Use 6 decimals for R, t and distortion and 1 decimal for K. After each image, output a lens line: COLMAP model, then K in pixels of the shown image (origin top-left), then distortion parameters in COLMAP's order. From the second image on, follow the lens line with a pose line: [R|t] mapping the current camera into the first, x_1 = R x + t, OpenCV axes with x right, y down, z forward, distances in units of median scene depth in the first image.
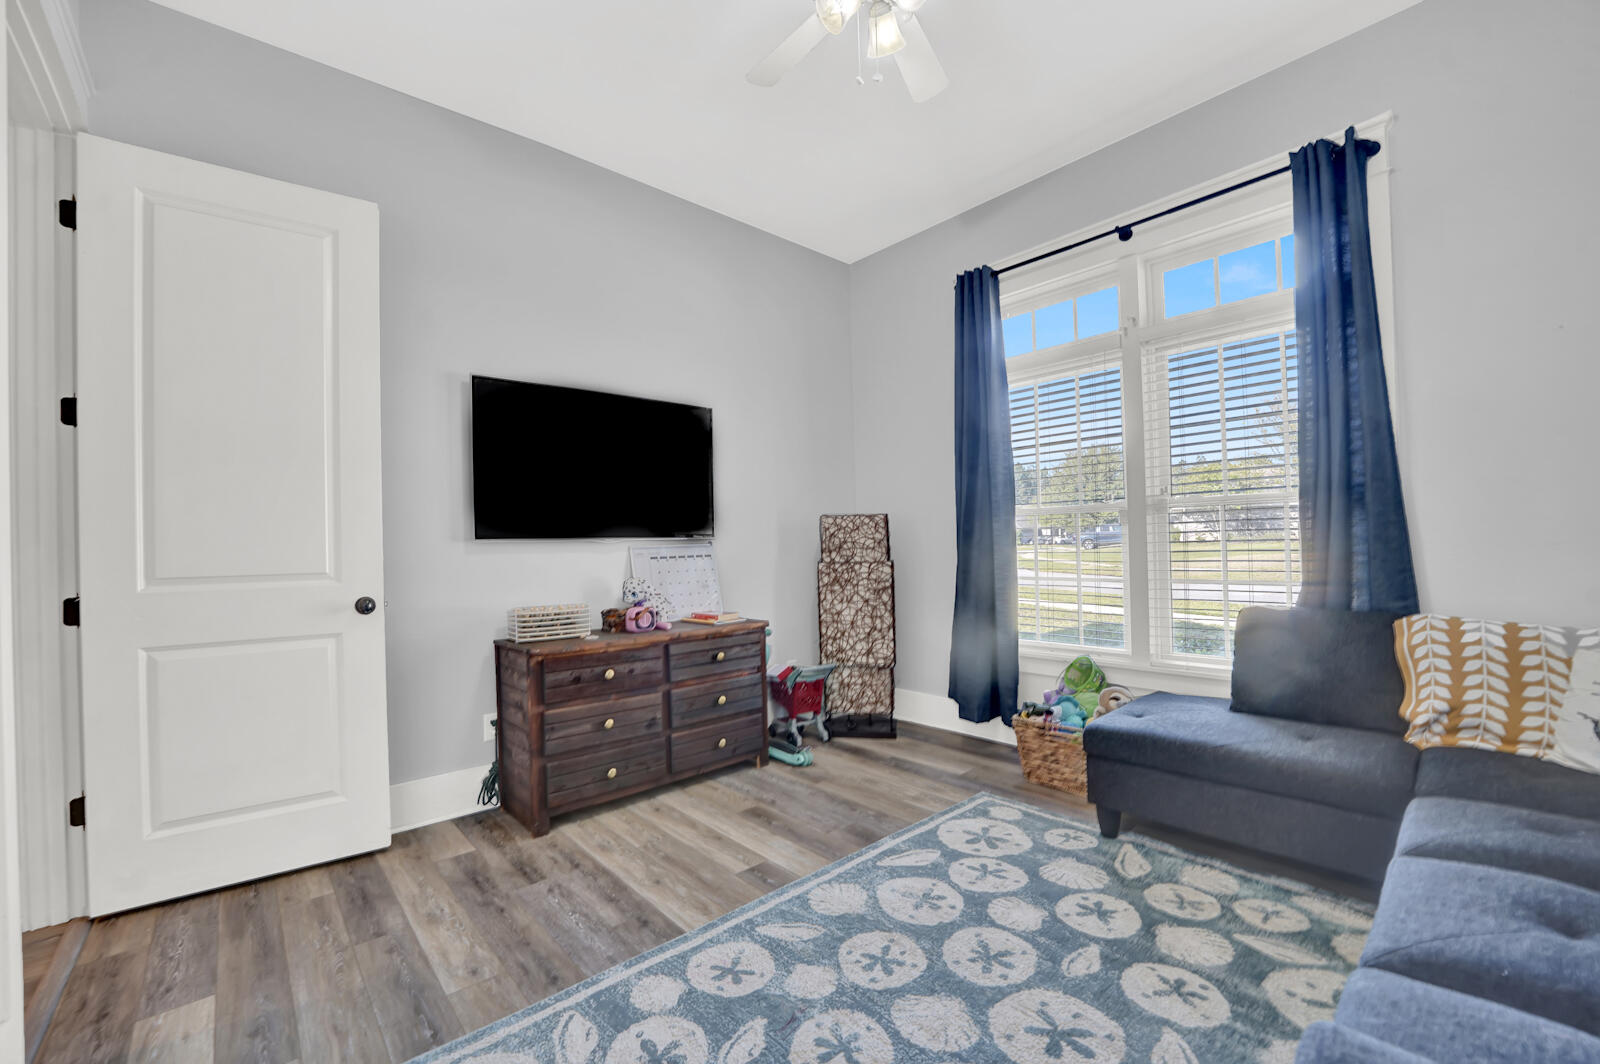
lens RADIAL K [[652.8, 0, 794.3], [0, 652.8, 543.8], [0, 0, 1]] dist [-0.030372, 0.004785]
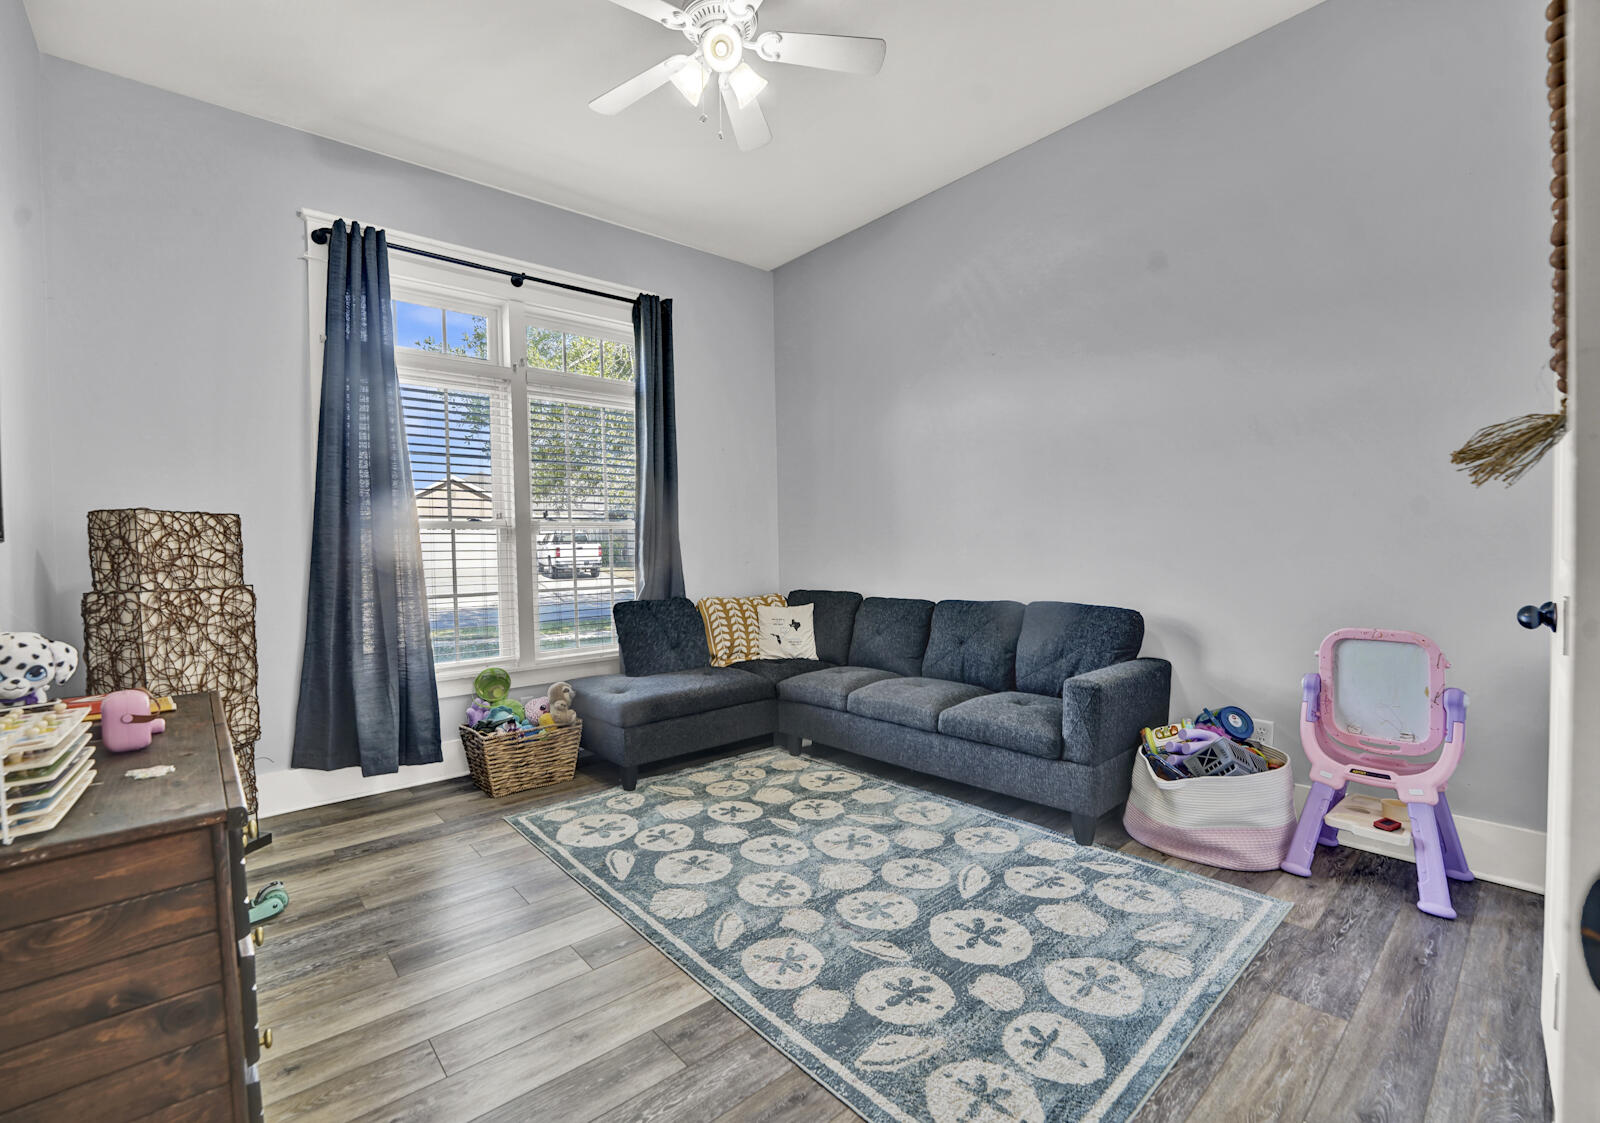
lens RADIAL K [[641.3, 0, 799.1], [0, 641.3, 567.5], [0, 0, 1]] dist [-0.028128, 0.000003]
pose [[0.031814, -0.004466, 0.999484, -0.780094], [0.017886, 0.999832, 0.003898, 0.026150], [-0.999334, 0.017753, 0.031888, 0.667782]]
